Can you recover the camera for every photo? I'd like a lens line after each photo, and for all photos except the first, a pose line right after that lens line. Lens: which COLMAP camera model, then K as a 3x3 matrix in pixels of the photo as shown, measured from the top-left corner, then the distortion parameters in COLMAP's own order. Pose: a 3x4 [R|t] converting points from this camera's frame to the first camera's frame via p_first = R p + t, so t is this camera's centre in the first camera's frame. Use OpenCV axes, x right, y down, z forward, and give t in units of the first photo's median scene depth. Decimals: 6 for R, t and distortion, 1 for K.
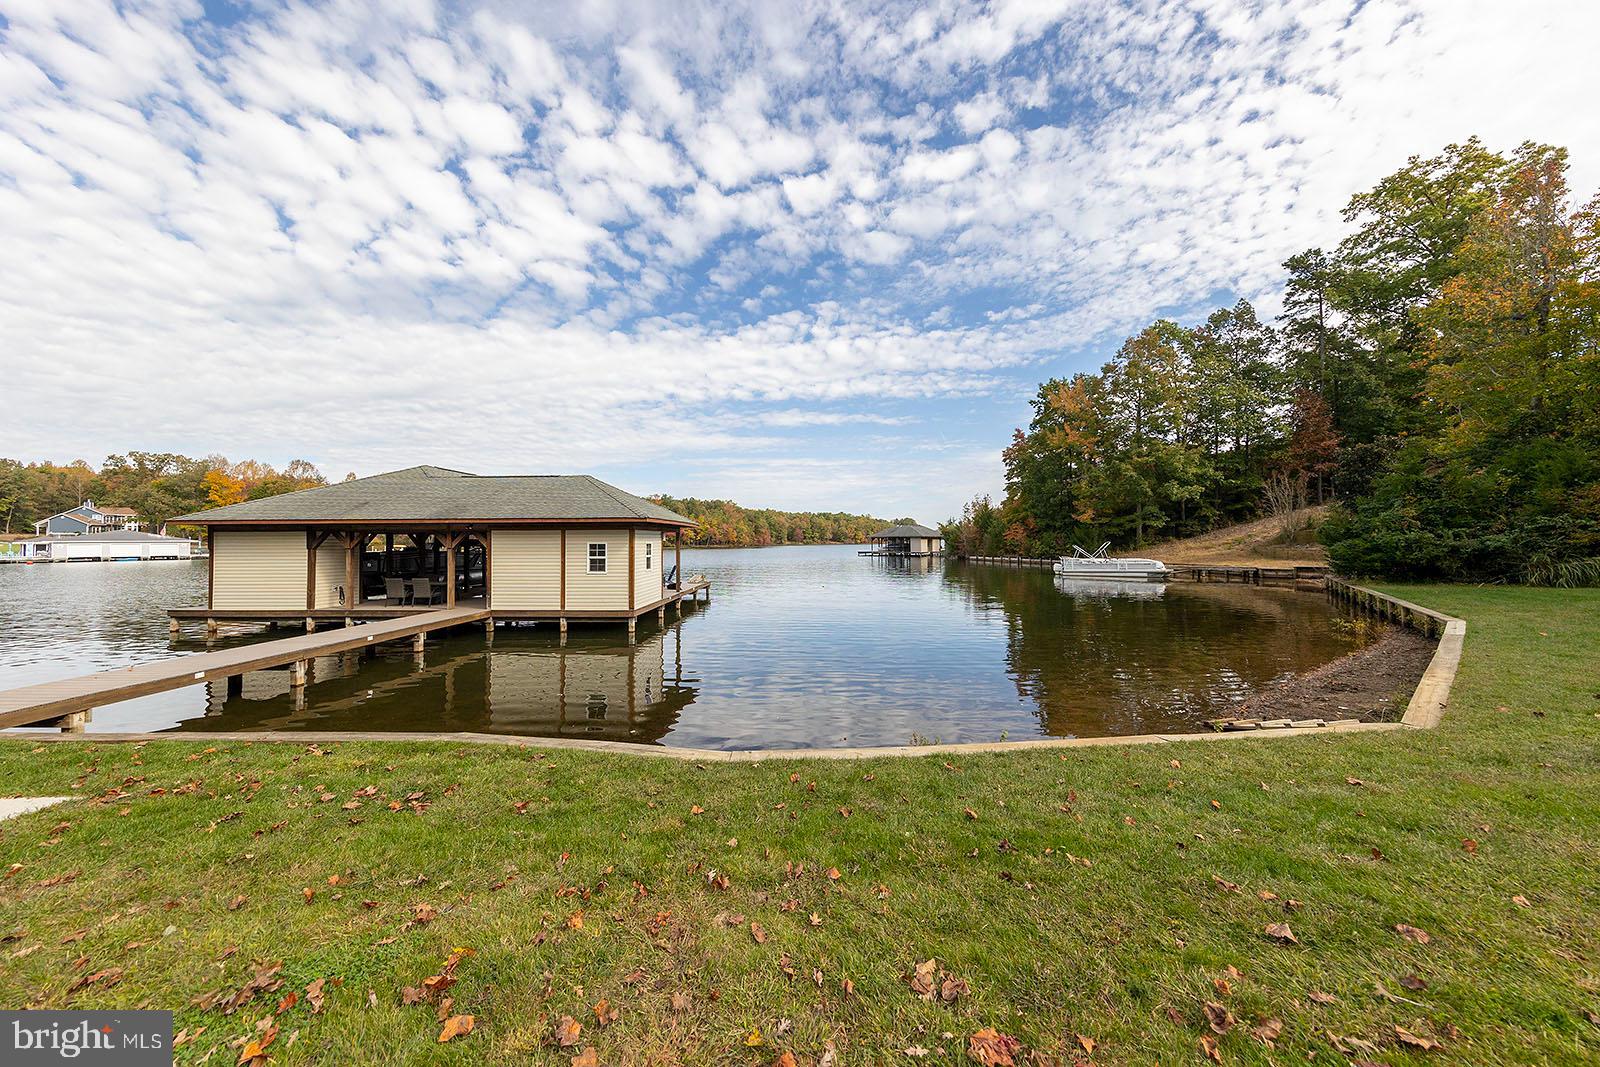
lens RADIAL K [[572.1, 0, 792.1], [0, 572.1, 539.2], [0, 0, 1]] dist [-0.000615, -0.000026]
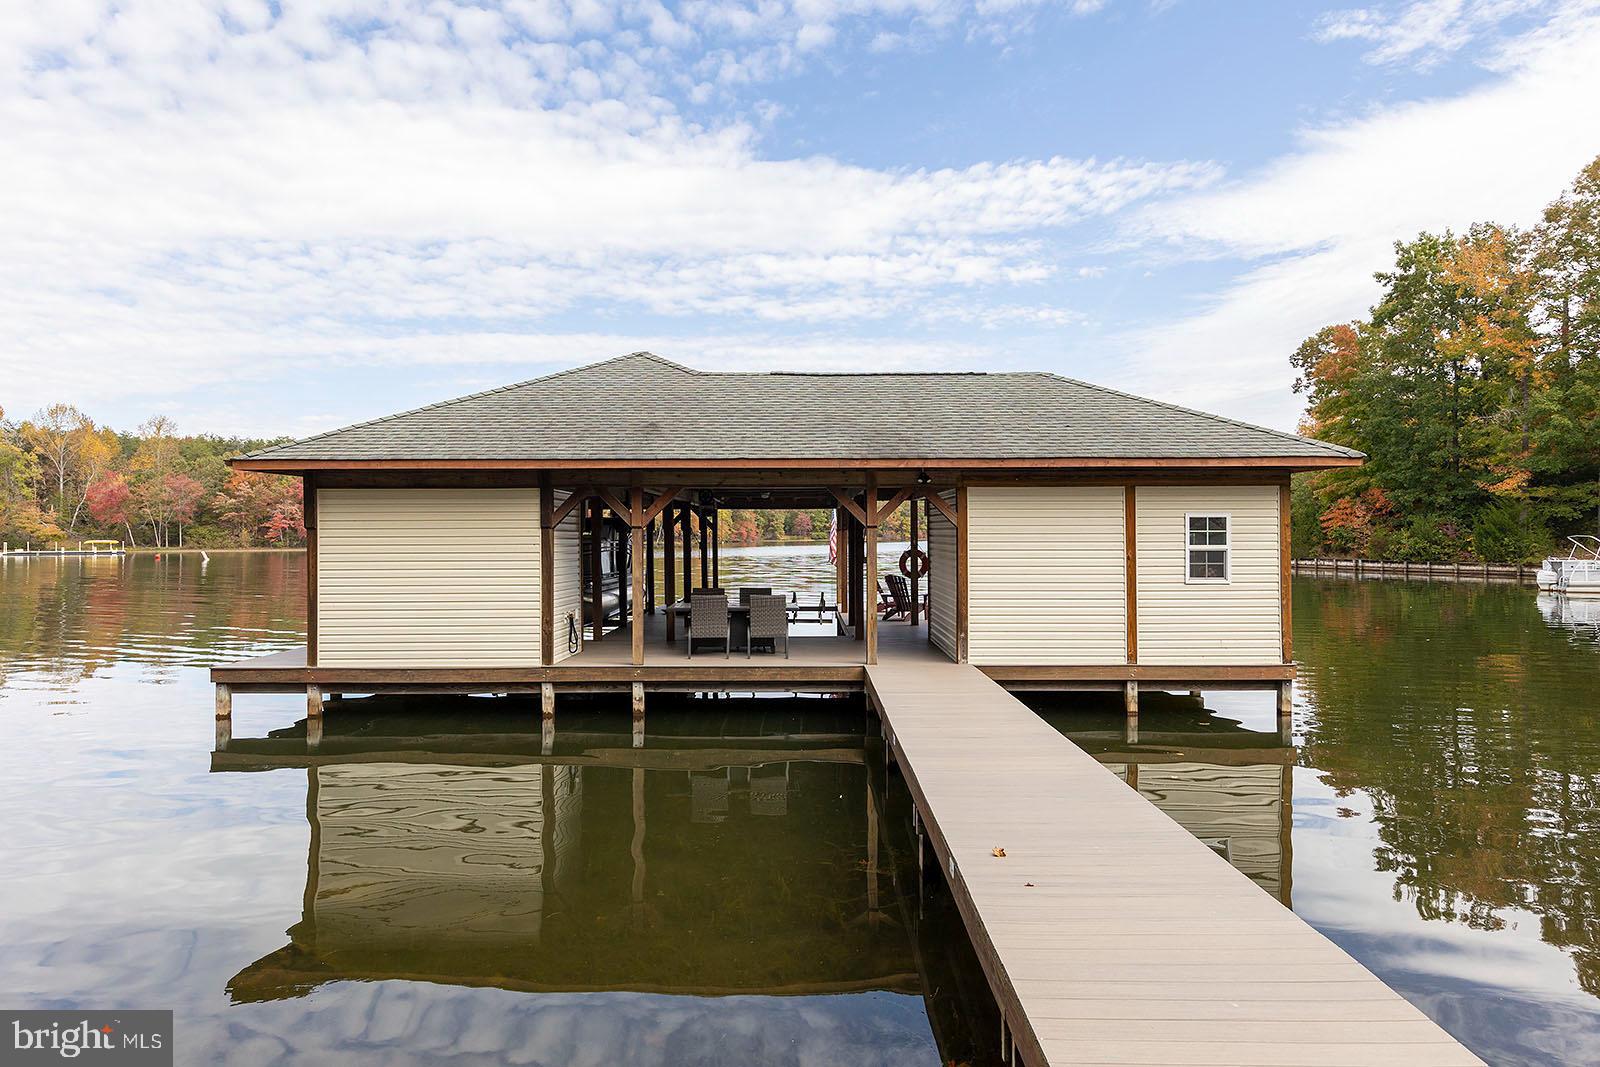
lens RADIAL K [[1028.1, 0, 800.0], [0, 1028.1, 533.5], [0, 0, 1]] dist [0.037531, 0.003058]
pose [[0.993846, 0.001134, 0.110762, -0.263587], [-0.001051, 0.999999, -0.000809, 0.007848], [-0.110762, 0.000688, 0.993847, 0.081044]]
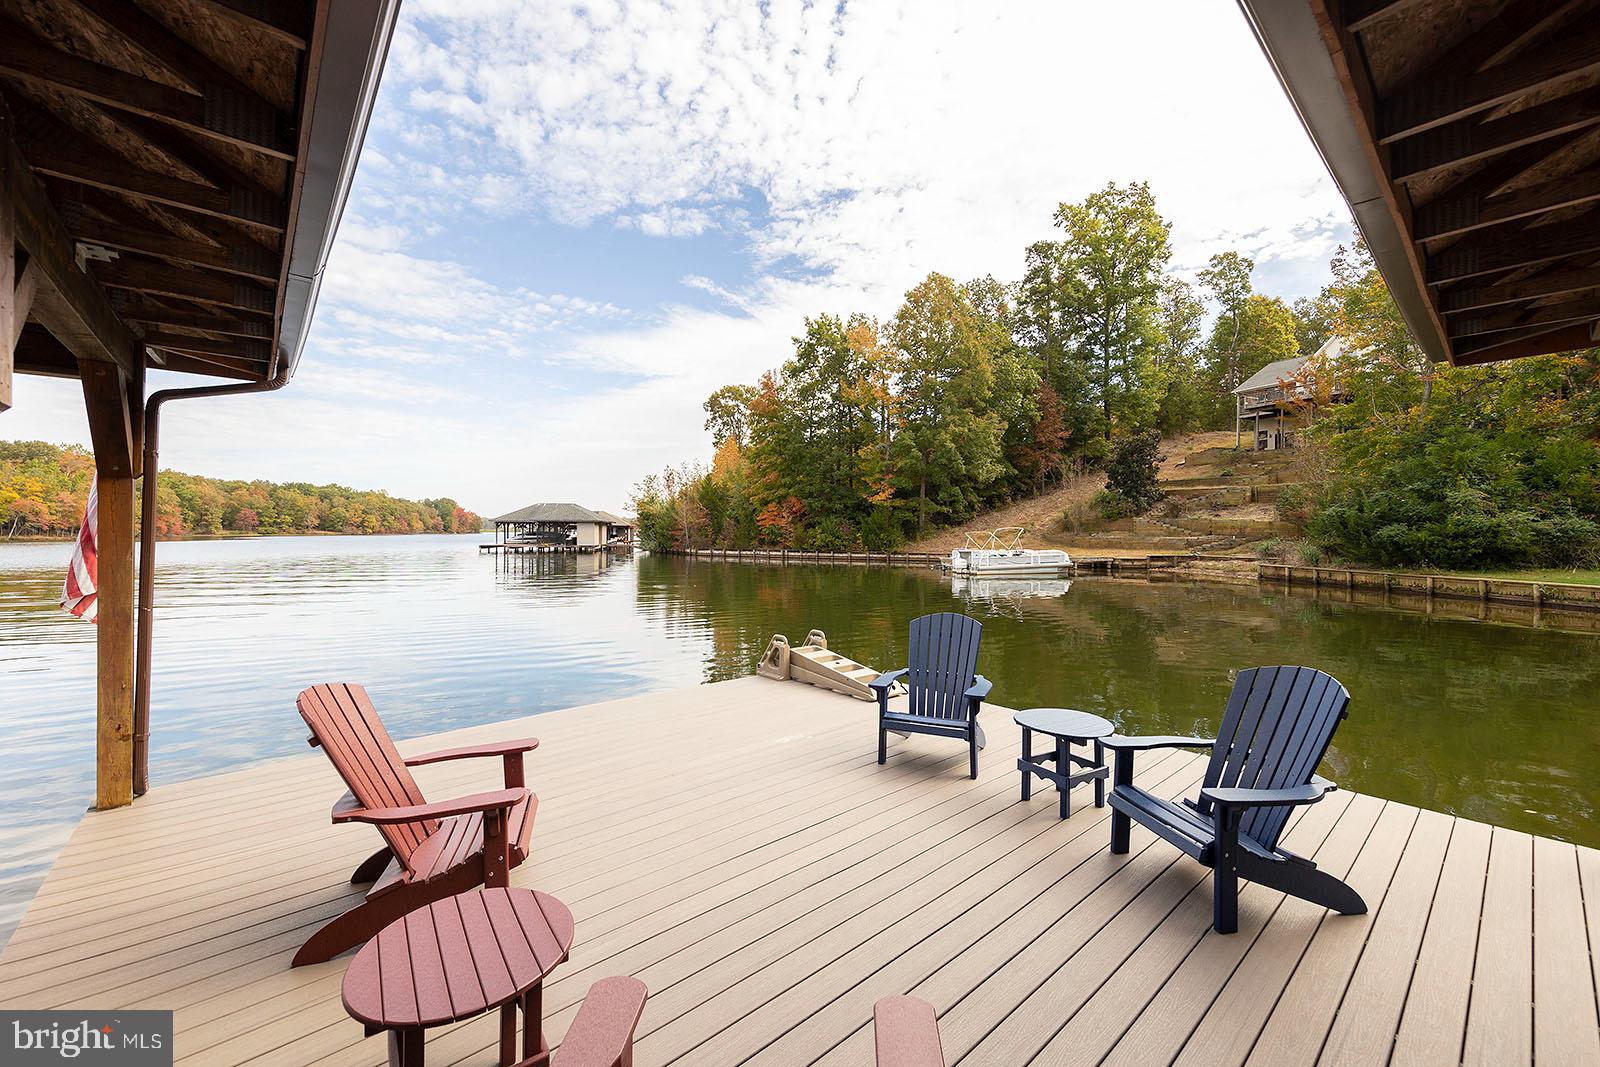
lens RADIAL K [[648.2, 0, 789.7], [0, 648.2, 536.0], [0, 0, 1]] dist [0.000258, 0.000044]
pose [[0.703325, 0.002189, 0.710866, -0.197124], [-0.006815, 0.999970, 0.003662, 0.010790], [-0.710836, -0.007420, 0.703318, 0.457890]]
